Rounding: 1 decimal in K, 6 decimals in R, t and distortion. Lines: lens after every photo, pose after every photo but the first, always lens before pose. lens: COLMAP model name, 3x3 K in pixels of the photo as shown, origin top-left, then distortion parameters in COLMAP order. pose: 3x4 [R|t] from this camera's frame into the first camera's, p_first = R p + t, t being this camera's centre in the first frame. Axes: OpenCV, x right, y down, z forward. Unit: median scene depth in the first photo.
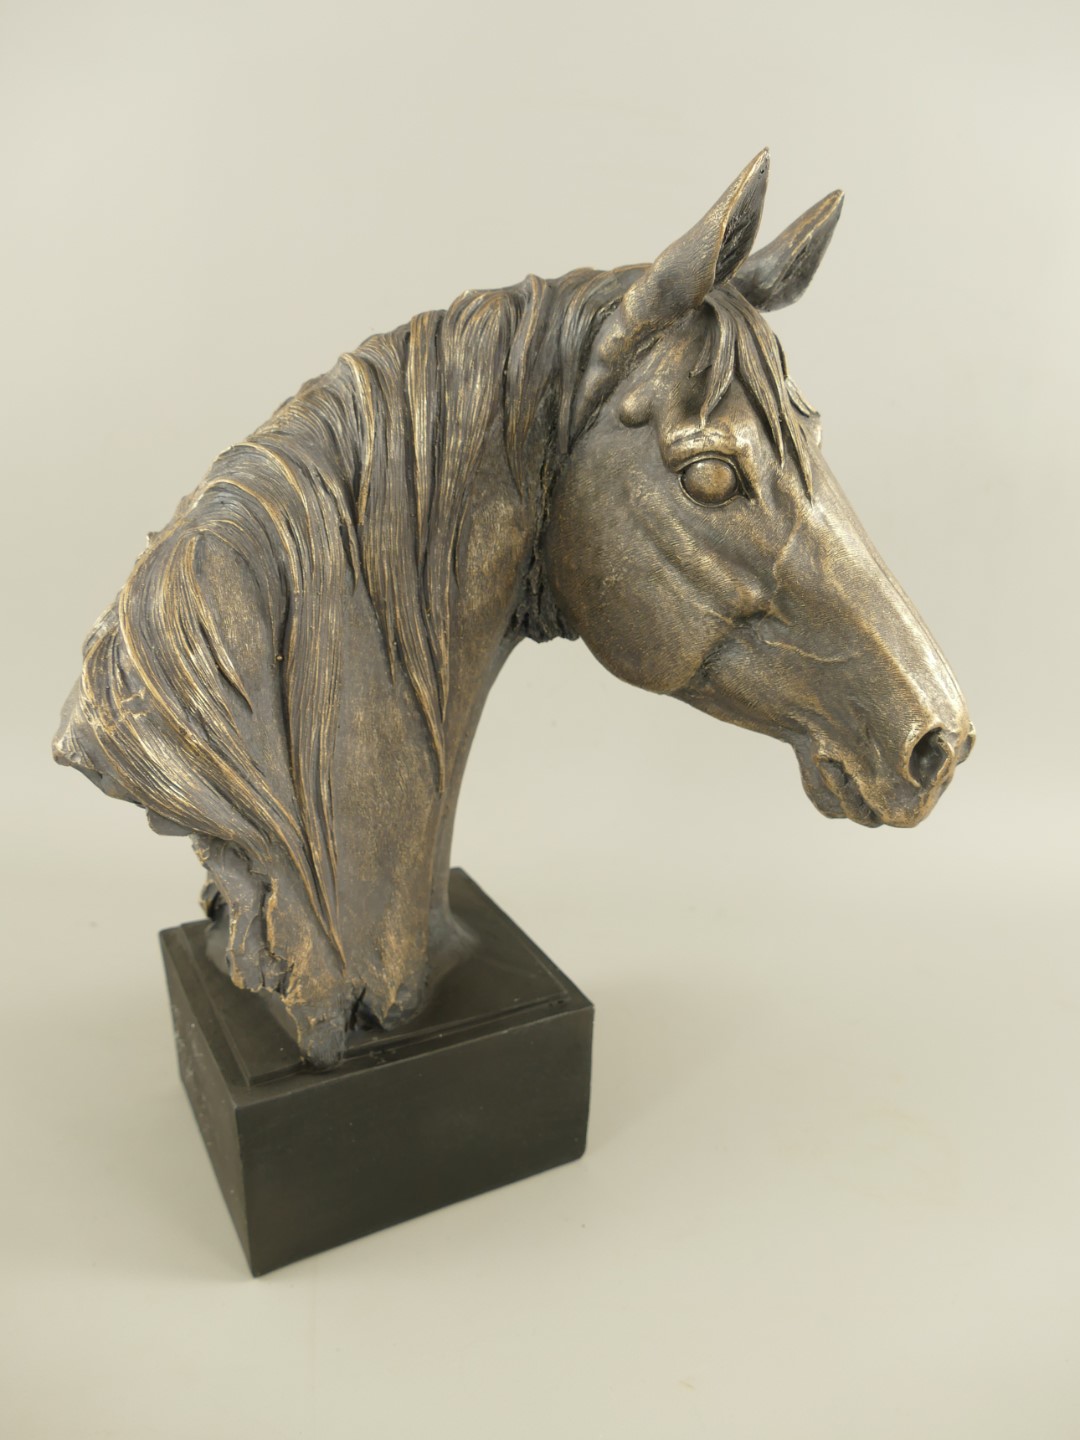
lens RADIAL K [[1134.0, 0, 537.7], [0, 1134.0, 719.3], [0, 0, 1]] dist [-0.011318, 0.000069]
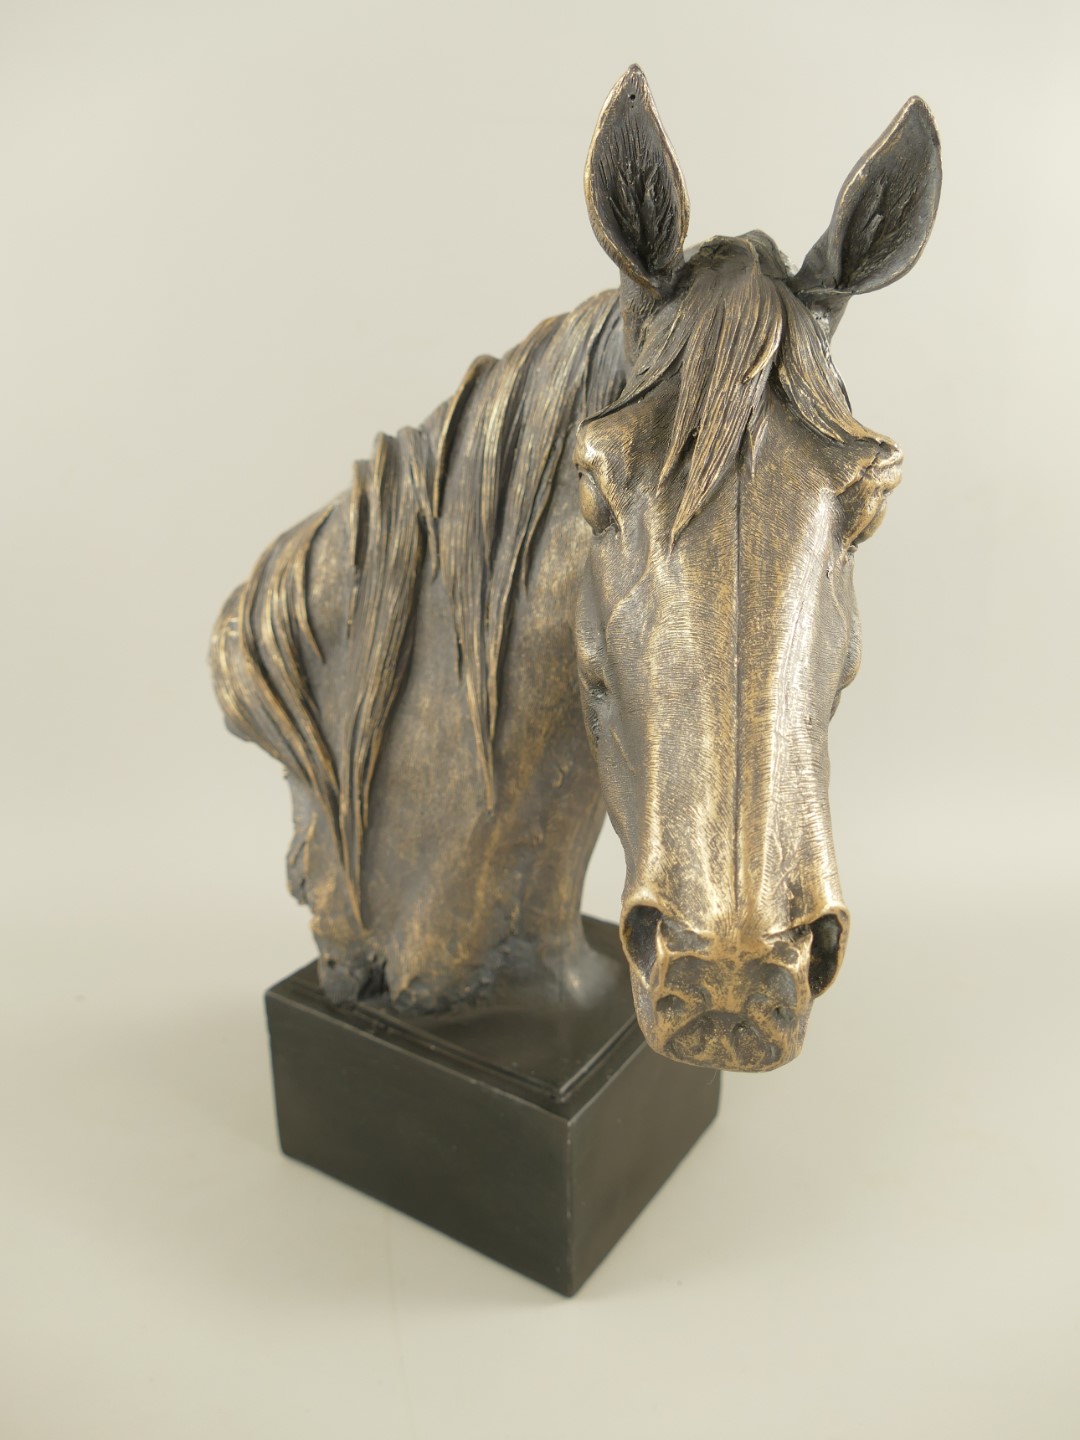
lens RADIAL K [[1134.0, 0, 538.6], [0, 1134.0, 720.6], [0, 0, 1]] dist [-0.011318, 0.000069]
pose [[0.492226, 0.253953, -0.832599, 0.770133], [-0.305115, 0.946148, 0.108205, -0.132308], [0.815241, 0.200777, 0.543204, 0.536336]]
